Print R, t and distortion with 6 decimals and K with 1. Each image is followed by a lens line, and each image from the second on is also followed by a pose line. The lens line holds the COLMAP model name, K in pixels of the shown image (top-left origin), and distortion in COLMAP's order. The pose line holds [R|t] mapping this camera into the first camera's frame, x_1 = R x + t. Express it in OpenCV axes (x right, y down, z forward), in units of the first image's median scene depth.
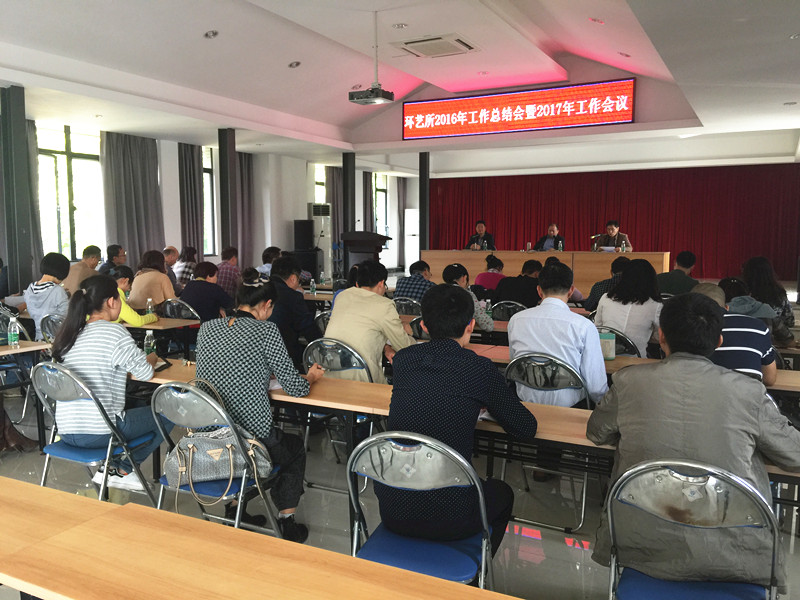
lens RADIAL K [[684.3, 0, 400.0], [0, 684.3, 300.0], [0, 0, 1]] dist [0.075832, -0.112433]
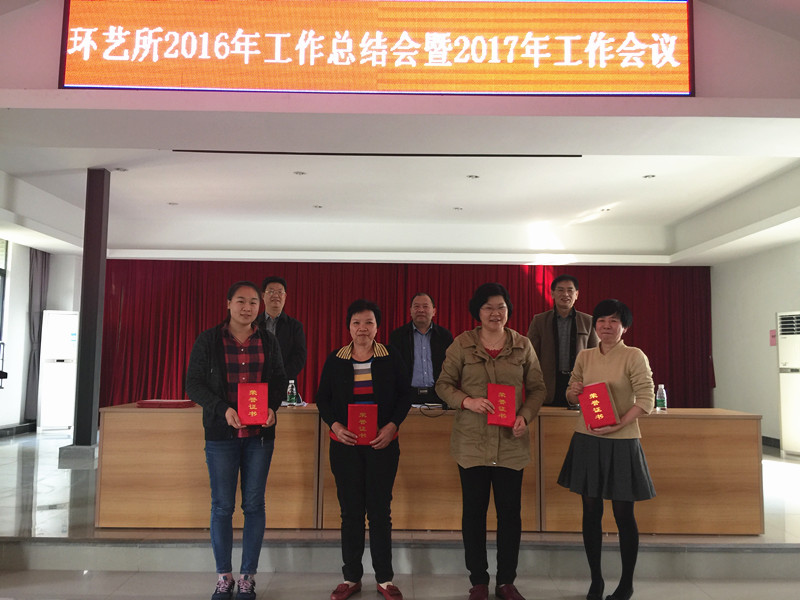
lens RADIAL K [[684.3, 0, 400.0], [0, 684.3, 300.0], [0, 0, 1]] dist [0.075832, -0.112433]
pose [[0.880854, 0.050036, 0.470736, -0.004073], [0.034199, 0.985074, -0.168701, -0.068681], [-0.472151, 0.164700, 0.865995, 0.683357]]
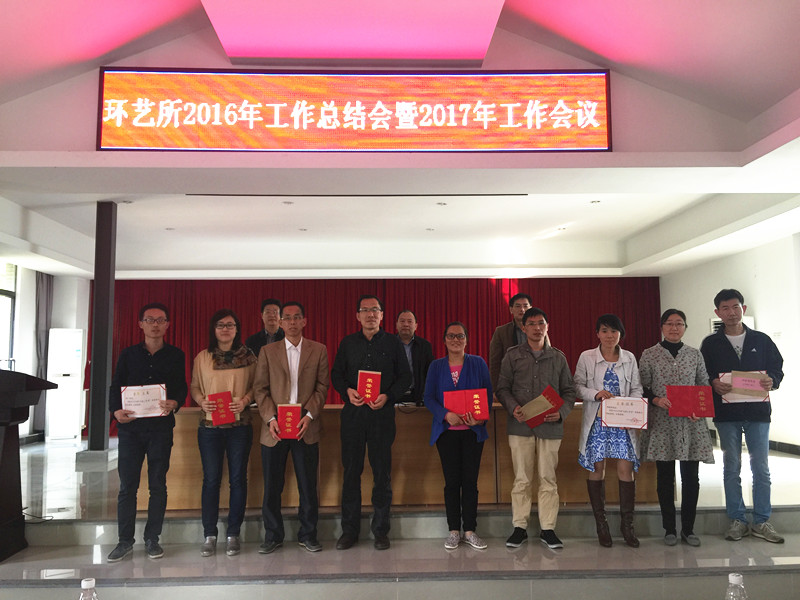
lens RADIAL K [[684.3, 0, 400.0], [0, 684.3, 300.0], [0, 0, 1]] dist [0.075832, -0.112433]
pose [[0.866603, 0.039602, 0.497424, -0.046050], [0.057619, 0.982237, -0.178582, -0.060475], [-0.495660, 0.183421, 0.848928, 0.606670]]
